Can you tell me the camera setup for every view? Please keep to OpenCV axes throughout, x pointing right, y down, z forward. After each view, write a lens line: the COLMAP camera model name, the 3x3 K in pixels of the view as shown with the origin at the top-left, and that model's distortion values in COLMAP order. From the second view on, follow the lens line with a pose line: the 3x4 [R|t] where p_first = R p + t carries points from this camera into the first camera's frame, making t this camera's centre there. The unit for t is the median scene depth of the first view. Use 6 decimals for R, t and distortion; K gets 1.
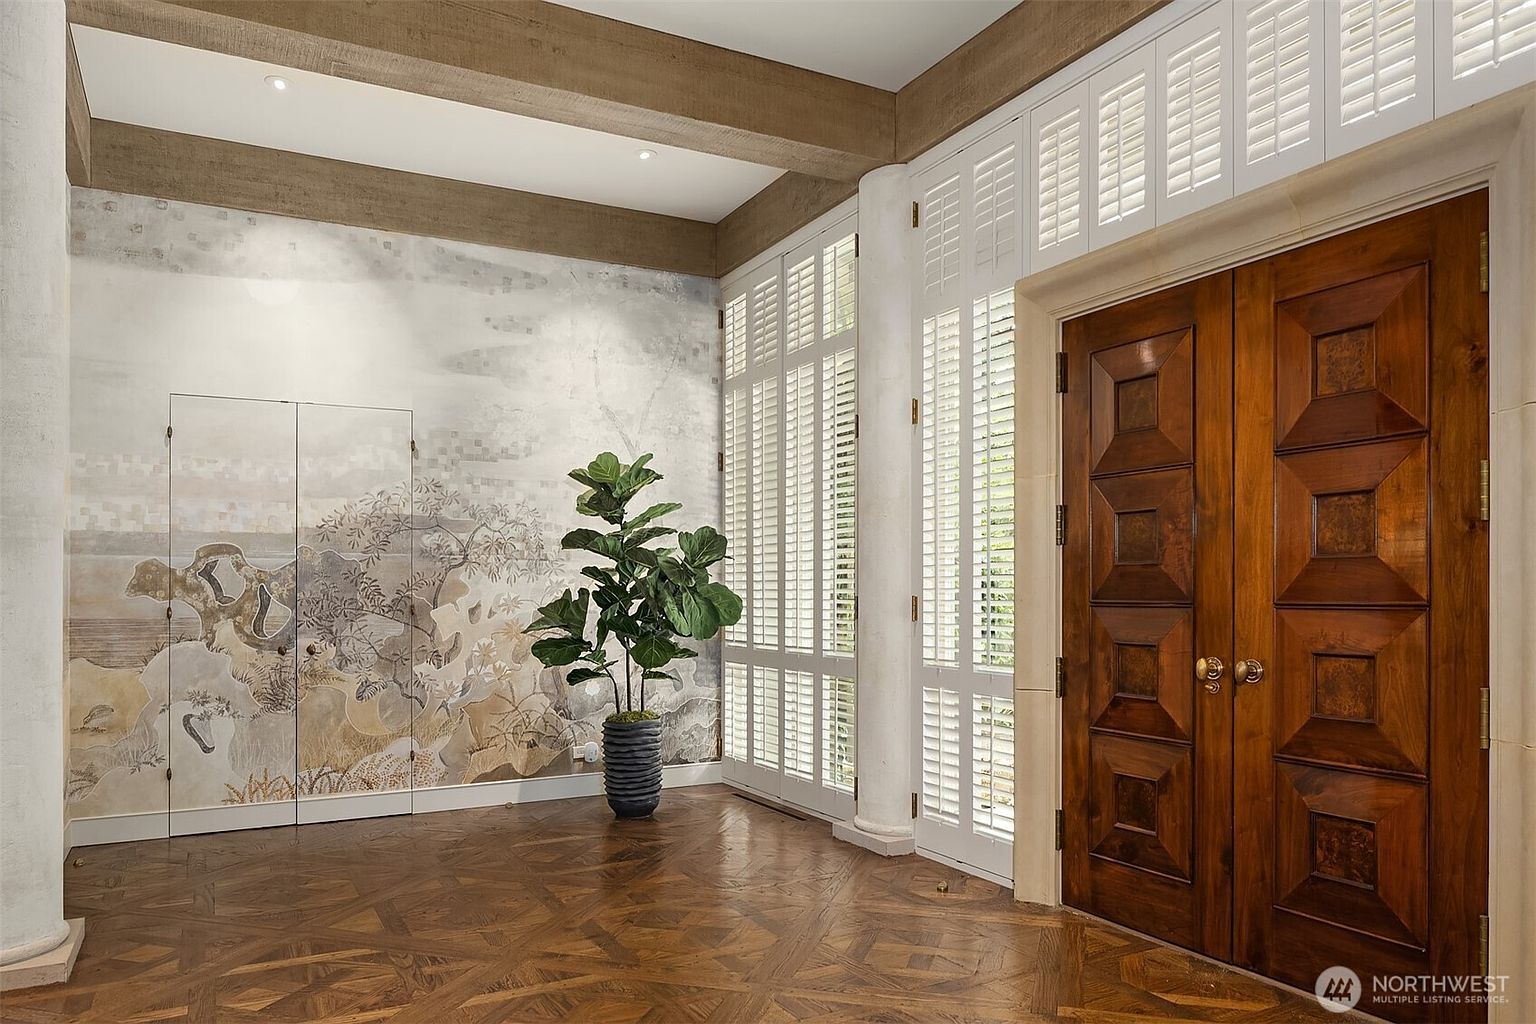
lens RADIAL K [[1063.4, 0, 767.4], [0, 1063.4, 580.1], [0, 0, 1]] dist [-0.000158, -0.001565]
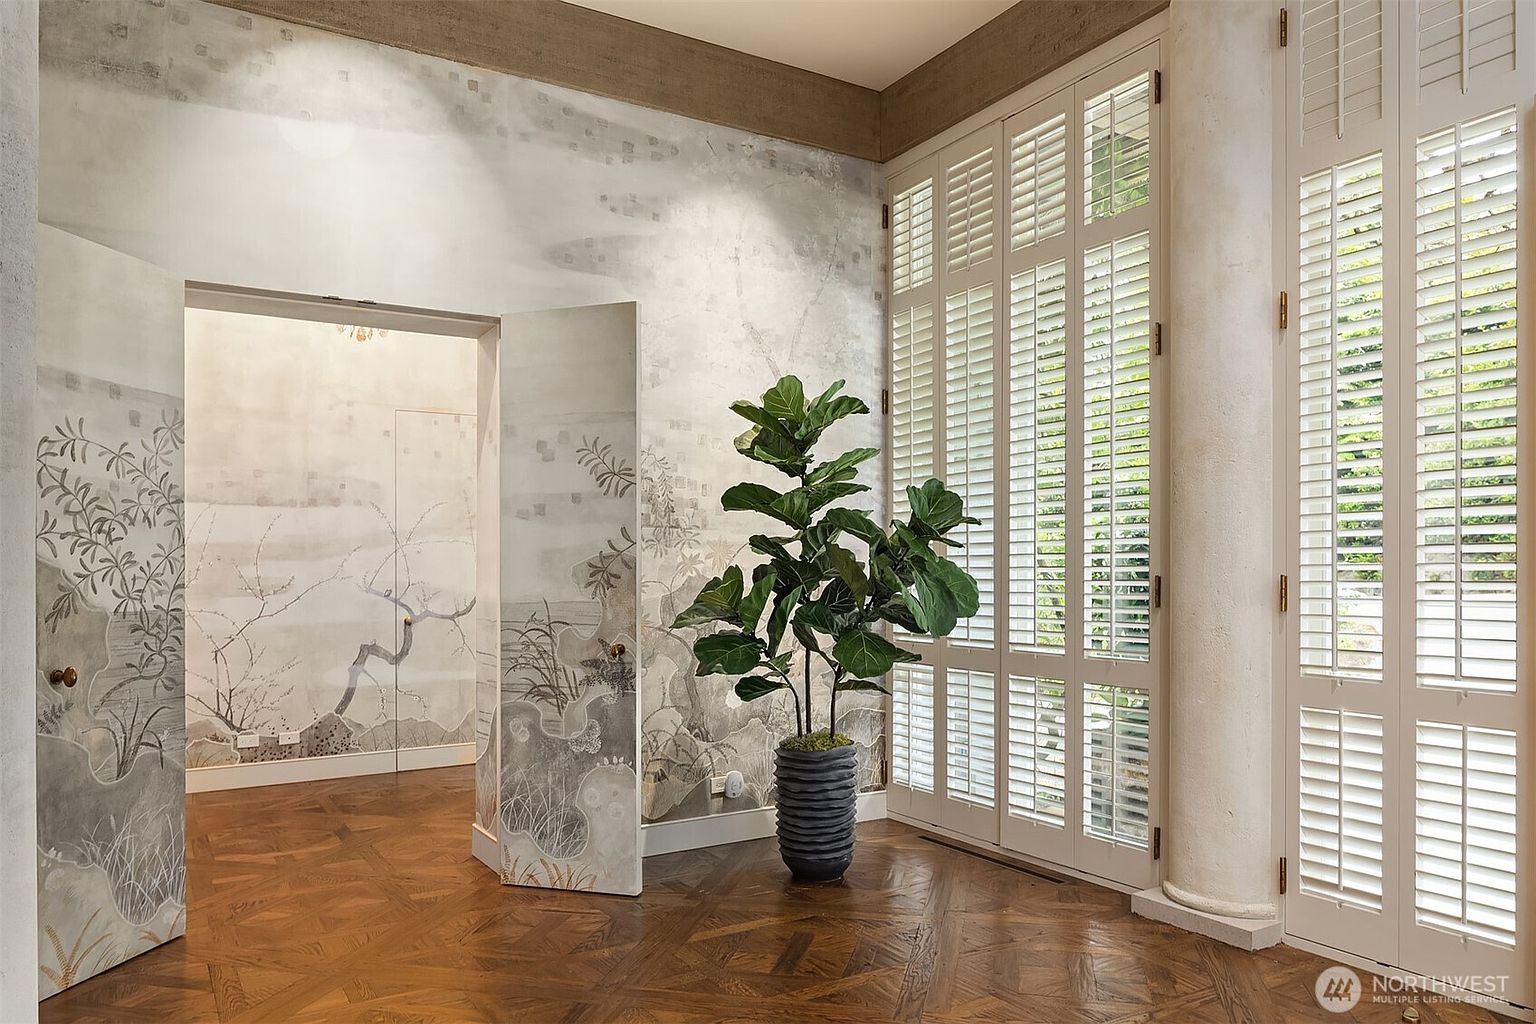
lens RADIAL K [[1059.3, 0, 768.2], [0, 1059.3, 564.8], [0, 0, 1]] dist [-0.004288, 0.002142]
pose [[0.998184, 0.000330, 0.060244, -0.202033], [-0.000581, 0.999991, 0.004158, 0.004414], [-0.060243, -0.004185, 0.998175, 0.276378]]
